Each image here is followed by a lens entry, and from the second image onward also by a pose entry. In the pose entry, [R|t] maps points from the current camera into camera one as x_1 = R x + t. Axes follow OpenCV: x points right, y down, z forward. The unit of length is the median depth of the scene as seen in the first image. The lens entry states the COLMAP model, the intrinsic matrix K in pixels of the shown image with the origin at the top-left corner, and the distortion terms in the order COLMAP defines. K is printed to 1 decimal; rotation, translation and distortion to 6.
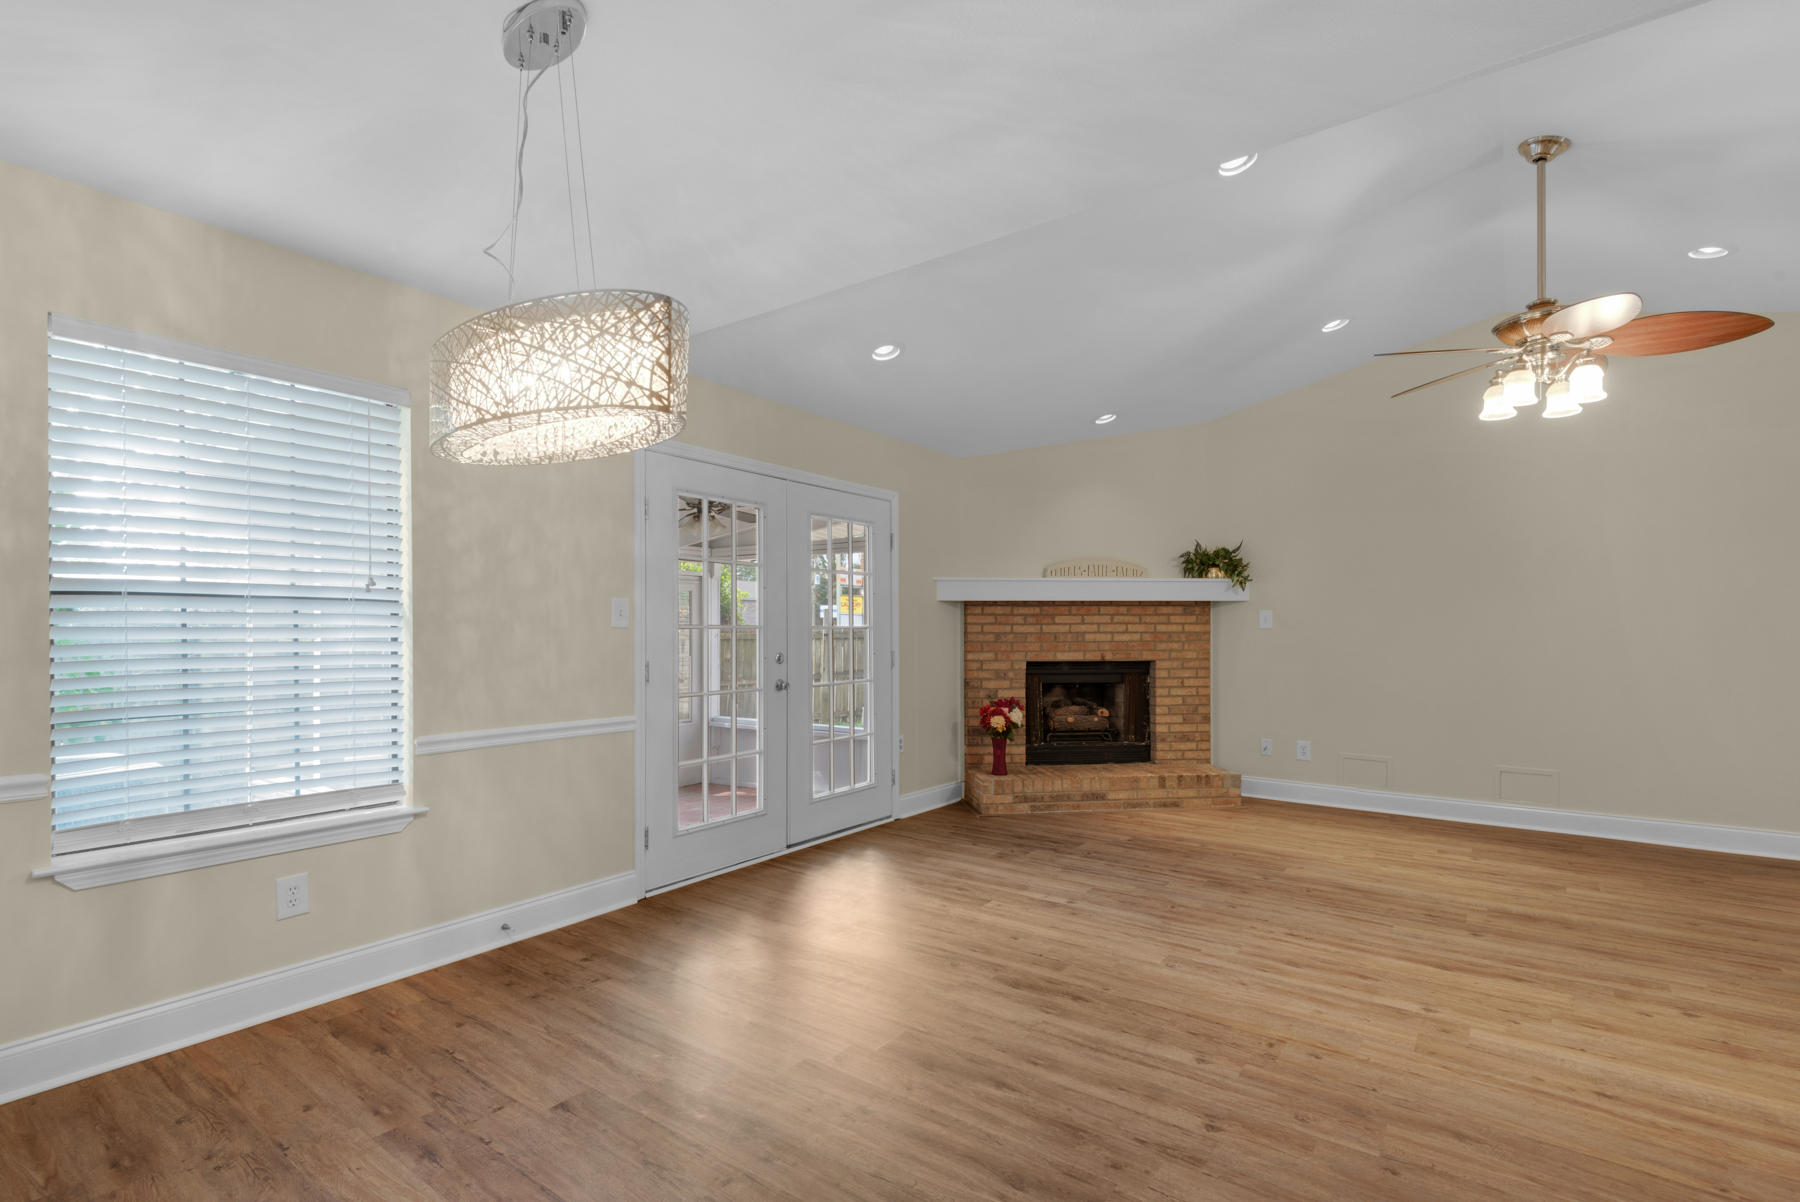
lens RADIAL K [[809.4, 0, 901.1], [0, 809.4, 625.5], [0, 0, 1]] dist [0.019176, -0.012875]
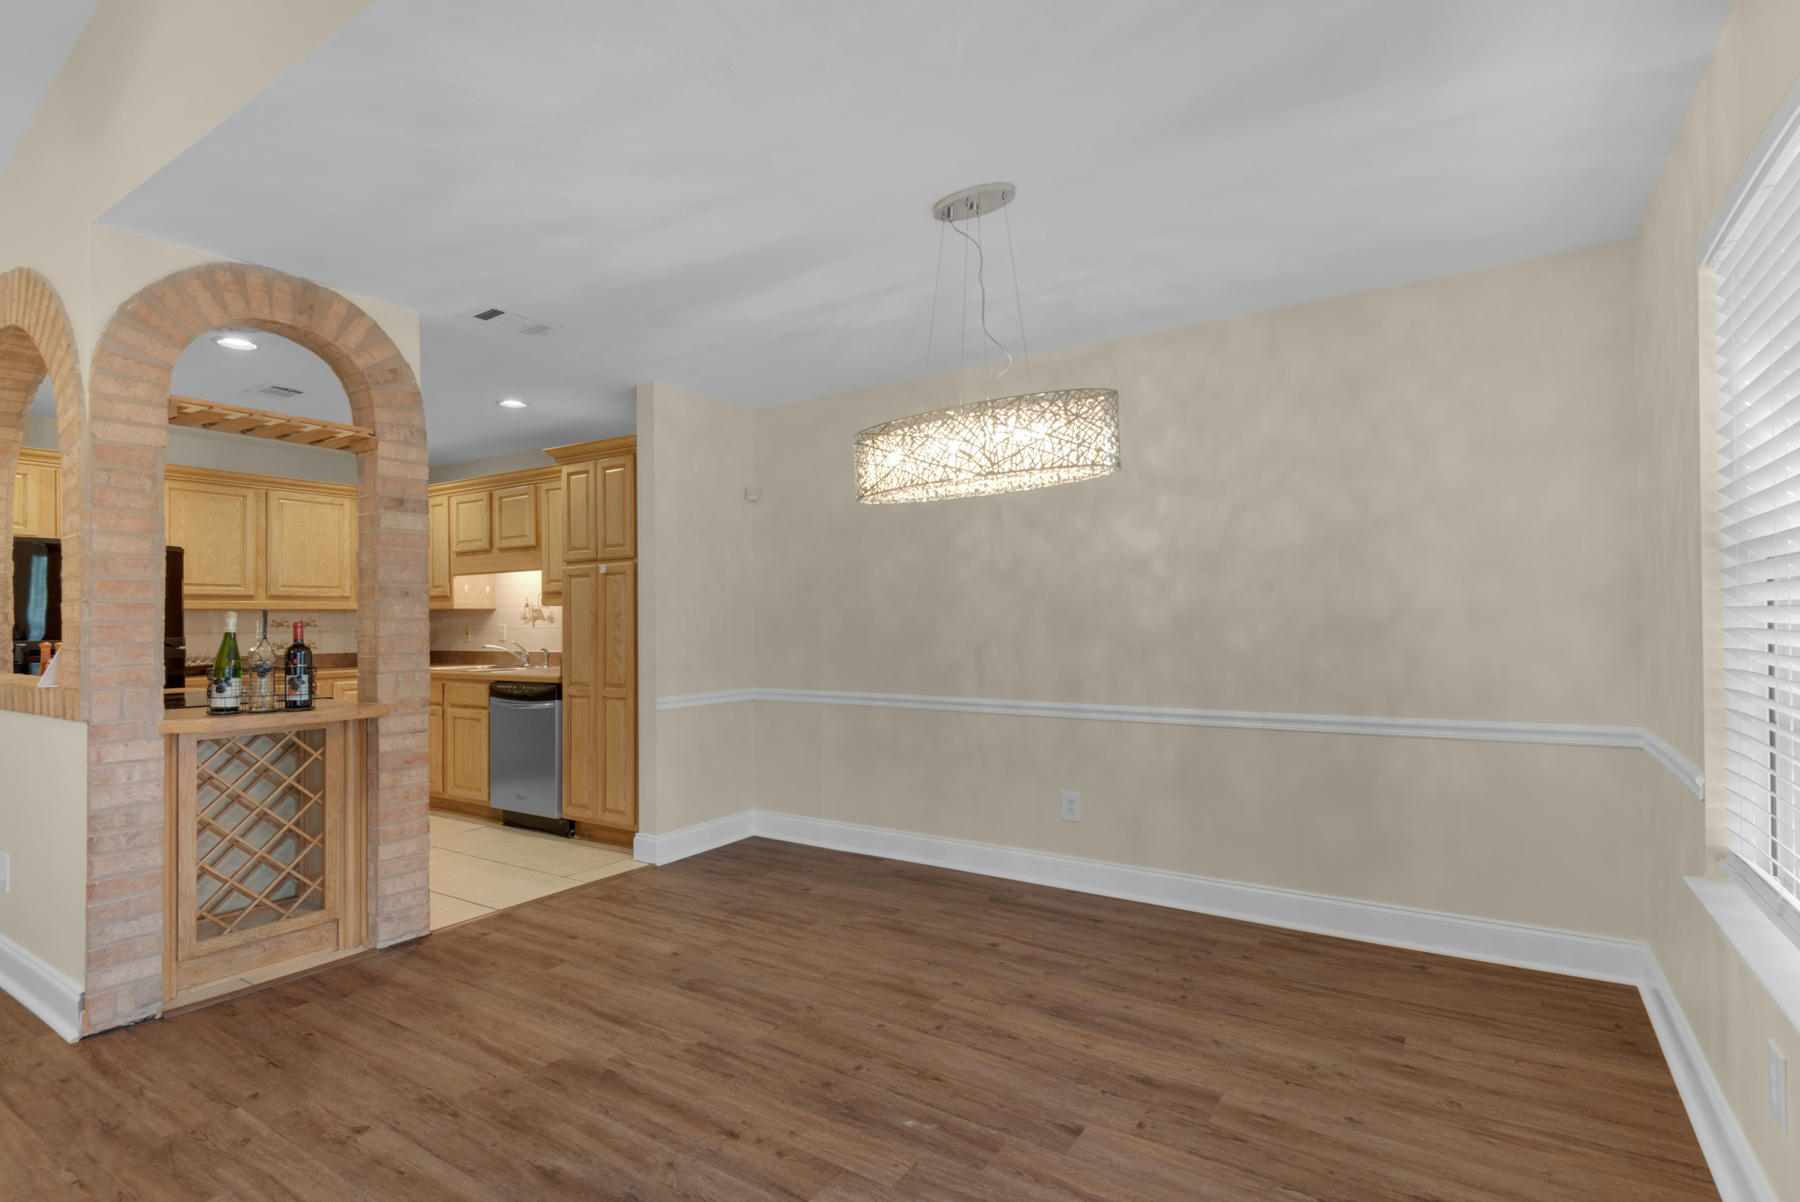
lens RADIAL K [[846.7, 0, 877.8], [0, 846.7, 627.2], [0, 0, 1]] dist [0.015622, -0.003749]
pose [[-0.998376, 0.021084, -0.052924, -0.070675], [0.021757, 0.999689, -0.012172, 0.021287], [0.052651, -0.013304, -0.998524, 0.803938]]
